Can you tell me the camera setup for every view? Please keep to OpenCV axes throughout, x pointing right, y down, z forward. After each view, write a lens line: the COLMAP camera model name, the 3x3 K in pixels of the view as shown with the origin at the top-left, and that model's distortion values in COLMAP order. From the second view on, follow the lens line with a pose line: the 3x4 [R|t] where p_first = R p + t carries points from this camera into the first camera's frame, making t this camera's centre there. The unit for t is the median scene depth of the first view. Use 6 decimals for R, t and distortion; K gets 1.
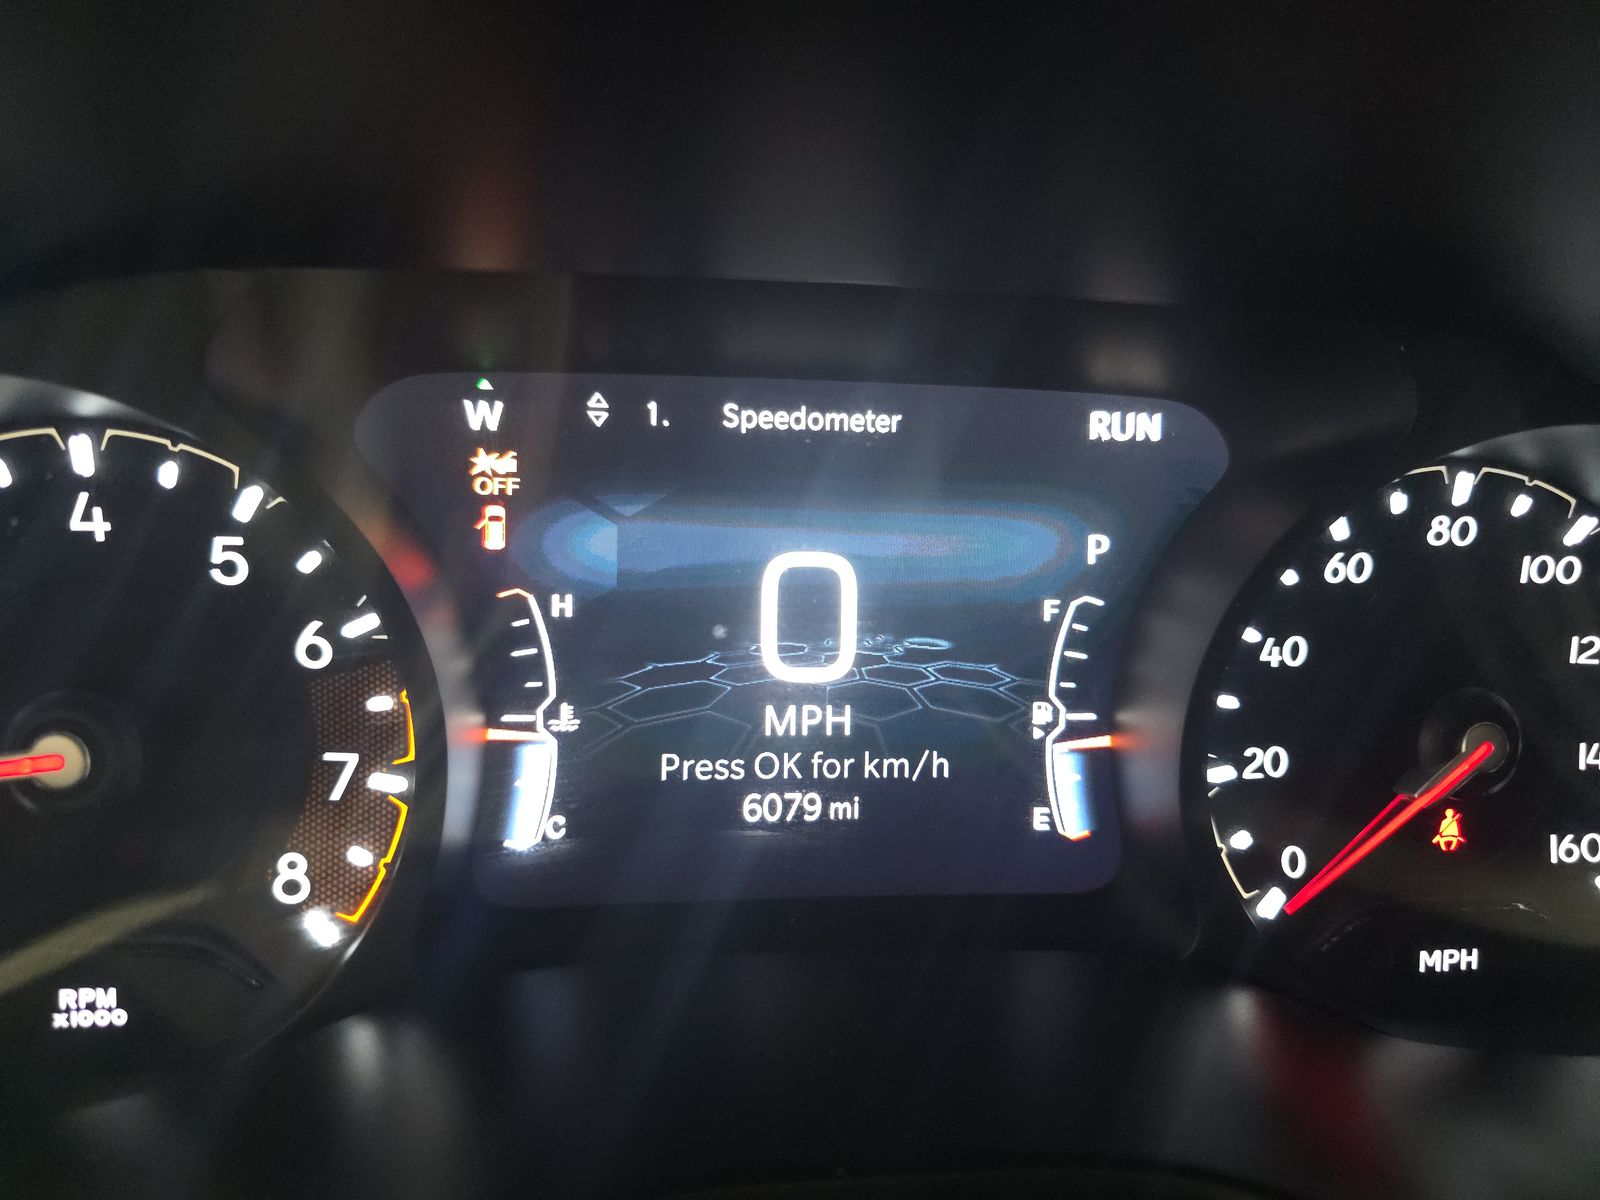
lens RADIAL K [[1065.2, 0, 803.9], [0, 1065.2, 500.0], [0, 0, 1]] dist [0.042490, -0.028571]
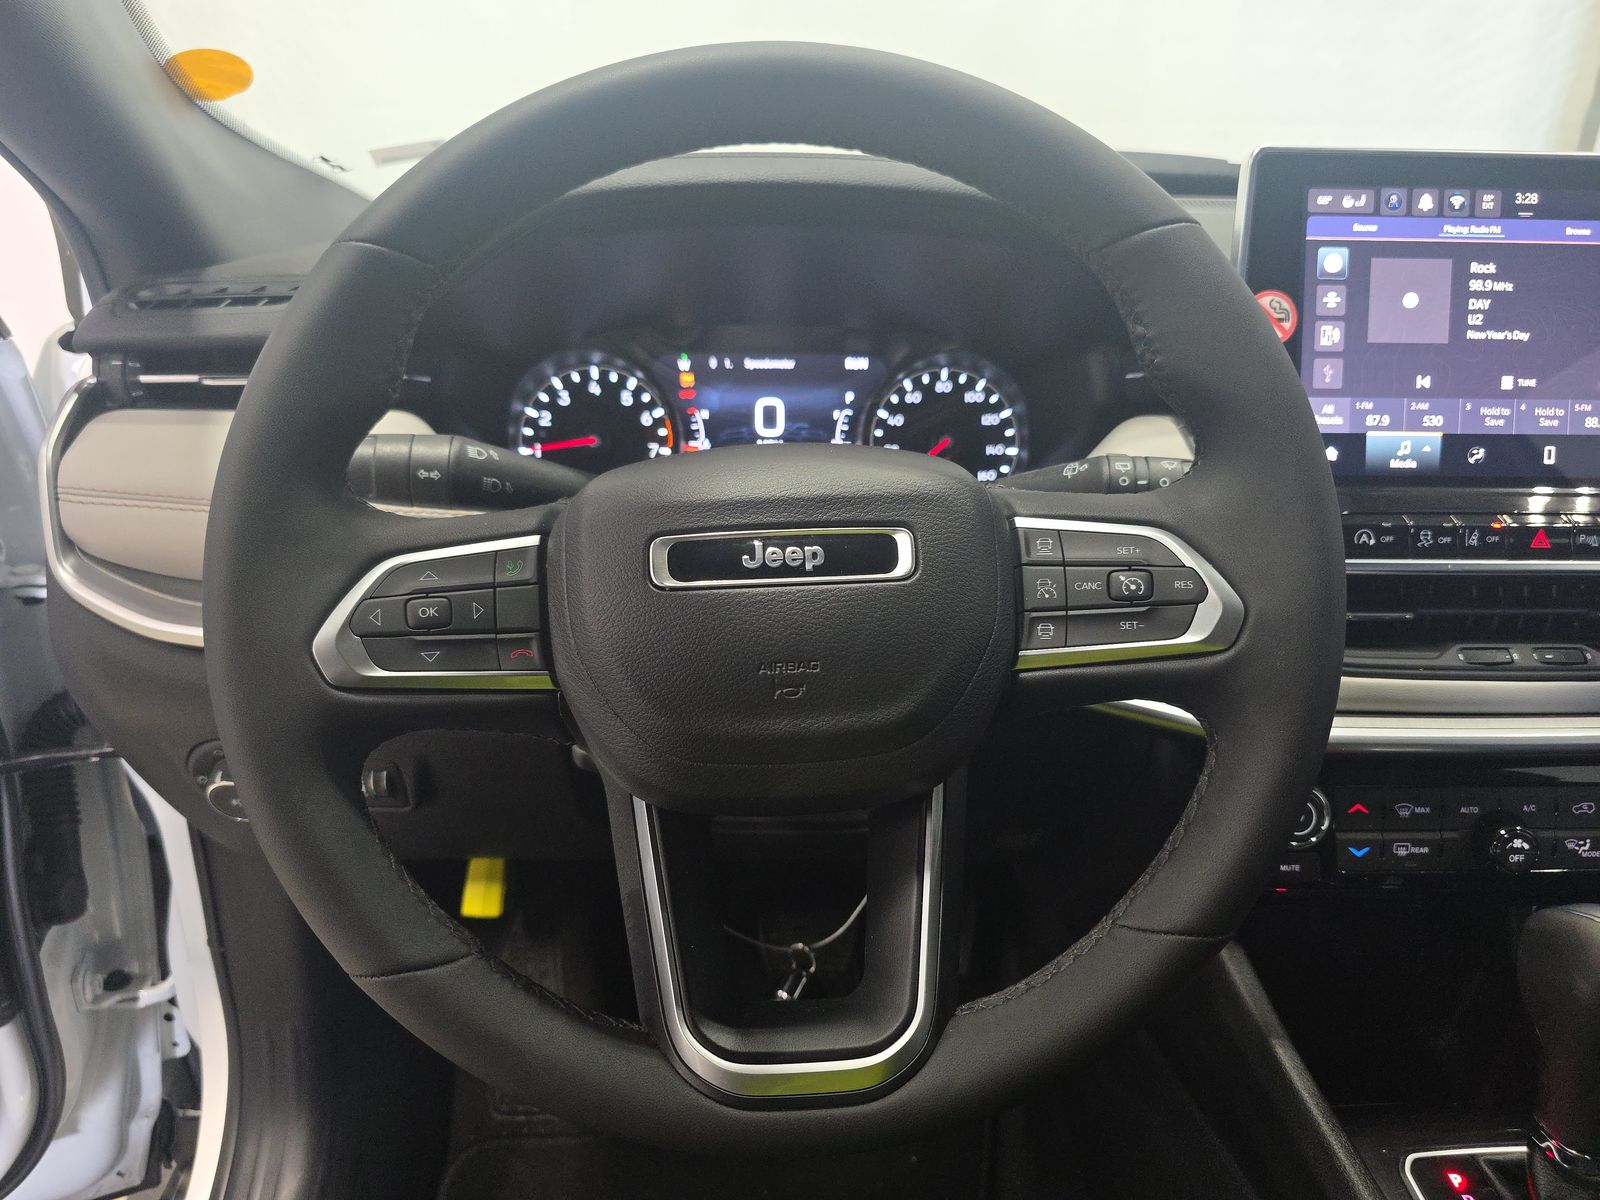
lens RADIAL K [[1065.2, 0, 797.1], [0, 1065.2, 600.0], [0, 0, 1]] dist [0.042490, -0.028571]
pose [[0.995210, -0.022963, -0.095030, 0.449377], [0.020110, 0.999321, -0.030877, 0.887528], [0.095674, 0.028819, 0.994995, -2.745743]]
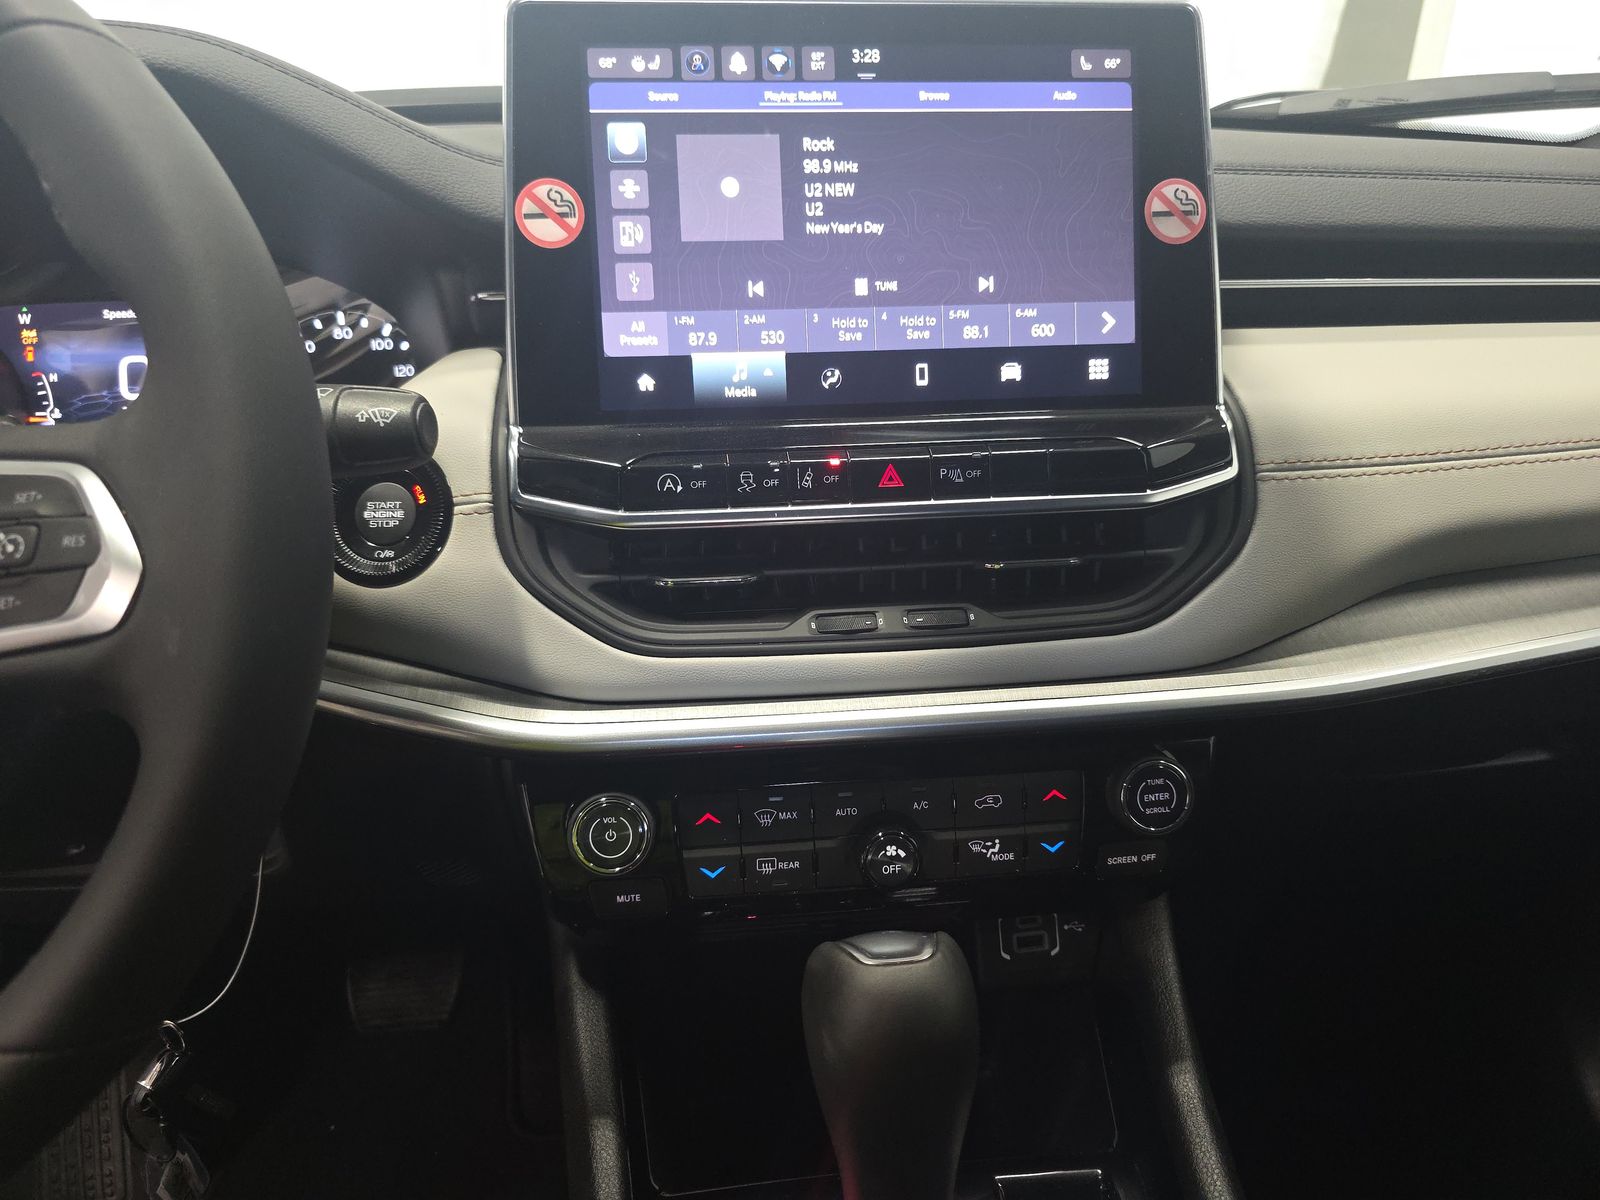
lens RADIAL K [[1065.2, 0, 800.4], [0, 1065.2, 611.0], [0, 0, 1]] dist [0.042490, -0.028571]
pose [[0.995561, -0.072618, -0.059869, 2.085886], [0.071284, 0.997164, -0.024125, 1.010213], [0.061451, 0.019750, 0.997915, -2.002105]]
